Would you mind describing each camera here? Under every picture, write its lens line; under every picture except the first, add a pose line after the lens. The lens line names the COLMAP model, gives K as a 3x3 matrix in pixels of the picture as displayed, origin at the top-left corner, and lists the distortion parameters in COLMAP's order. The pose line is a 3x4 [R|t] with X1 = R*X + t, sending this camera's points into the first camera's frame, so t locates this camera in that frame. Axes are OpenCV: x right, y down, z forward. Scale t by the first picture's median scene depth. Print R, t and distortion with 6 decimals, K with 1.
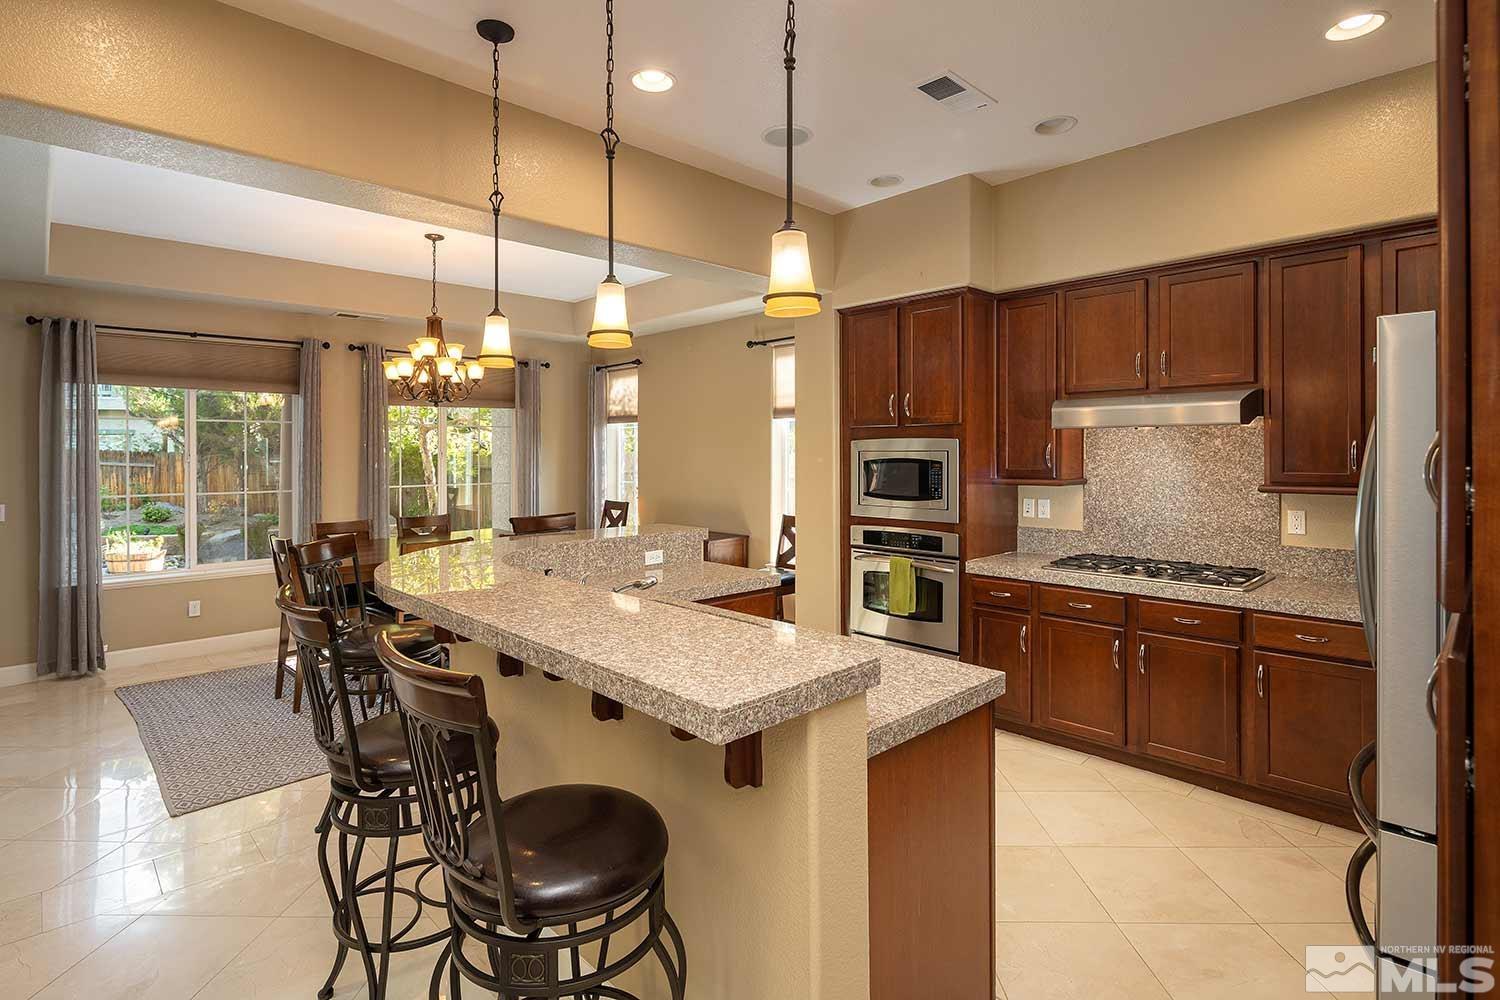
lens RADIAL K [[737.8, 0, 740.6], [0, 737.8, 452.1], [0, 0, 1]] dist [-0.000669, -0.003282]
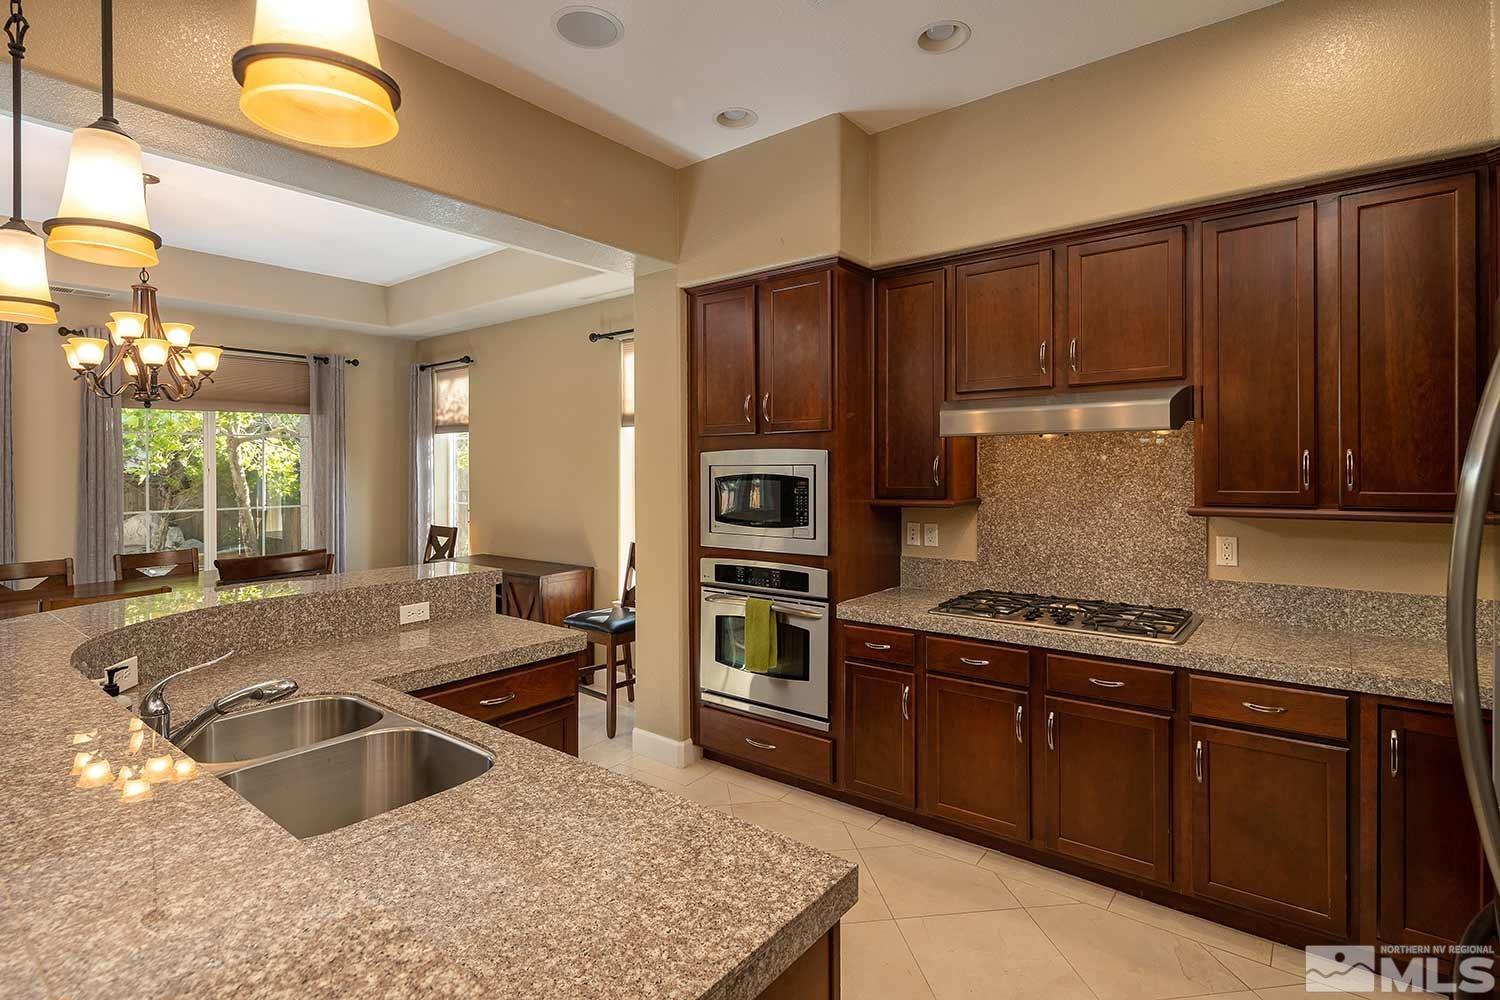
lens RADIAL K [[737.8, 0, 739.8], [0, 737.8, 467.0], [0, 0, 1]] dist [-0.000669, -0.003282]
pose [[0.990891, -0.002608, 0.134641, 0.088855], [0.002615, 0.999997, 0.000125, 0.000315], [-0.134640, 0.000228, 0.990894, 0.211821]]
